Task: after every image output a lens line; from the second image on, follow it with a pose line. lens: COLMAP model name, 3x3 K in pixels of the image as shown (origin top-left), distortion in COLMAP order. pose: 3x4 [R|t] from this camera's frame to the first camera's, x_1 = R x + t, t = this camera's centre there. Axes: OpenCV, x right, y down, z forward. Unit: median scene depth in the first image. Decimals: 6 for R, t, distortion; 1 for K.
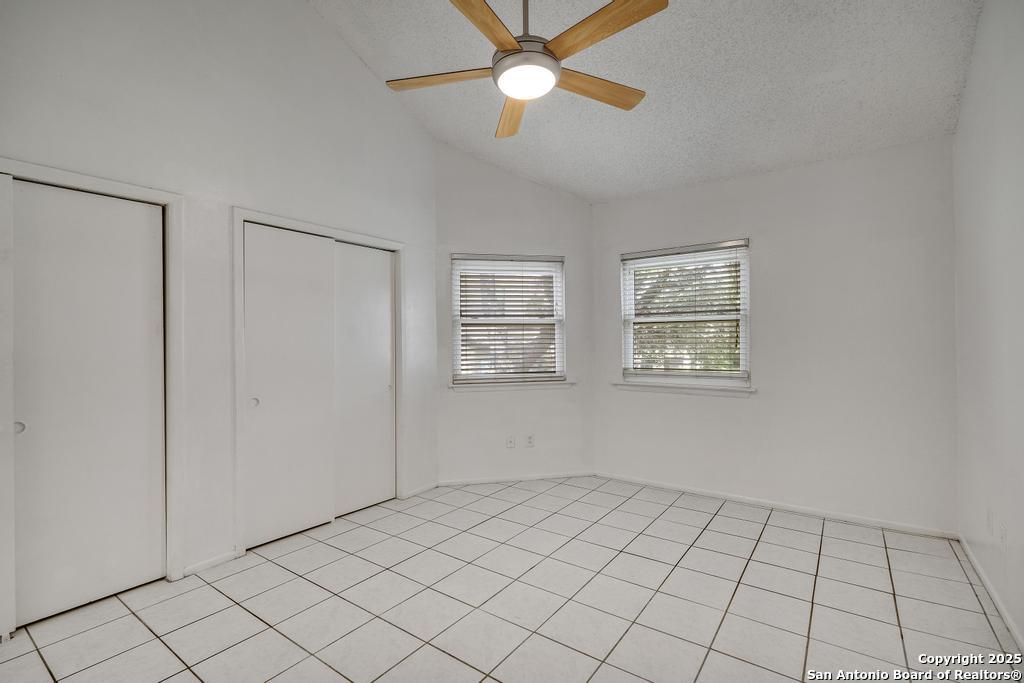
lens RADIAL K [[458.7, 0, 512.0], [0, 458.7, 341.5], [0, 0, 1]] dist [-0.000272, -0.000110]
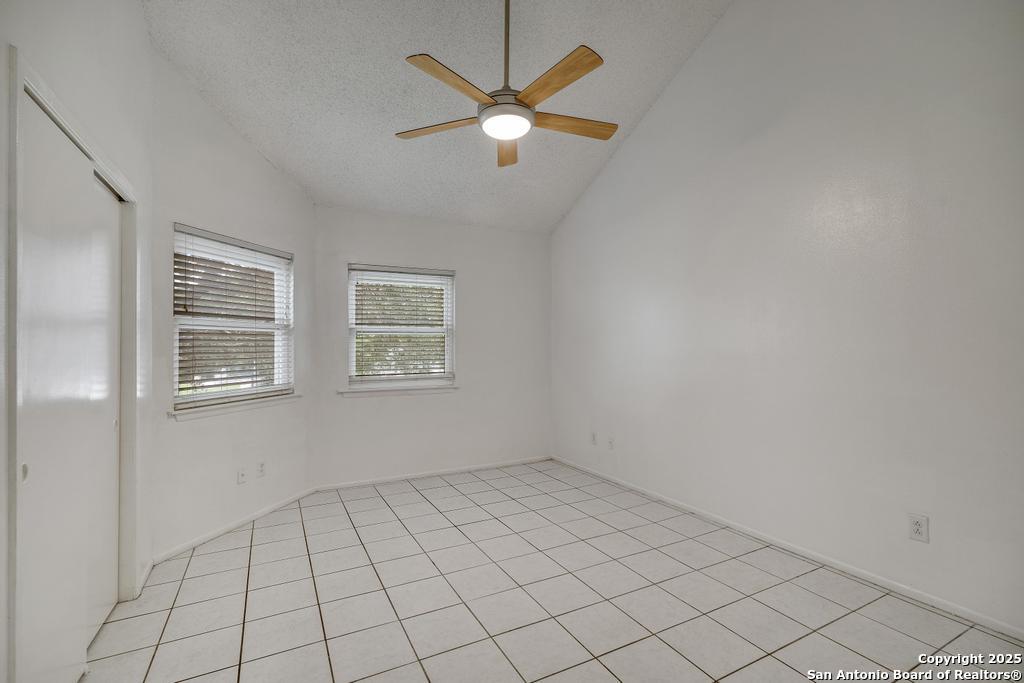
lens RADIAL K [[464.5, 0, 505.4], [0, 464.5, 350.4], [0, 0, 1]] dist [-0.000111, 0.000068]
pose [[0.447566, 0.001344, 0.894250, -0.539544], [0.000306, 0.999999, -0.001656, 0.003744], [-0.894251, 0.001015, 0.447565, 0.240477]]
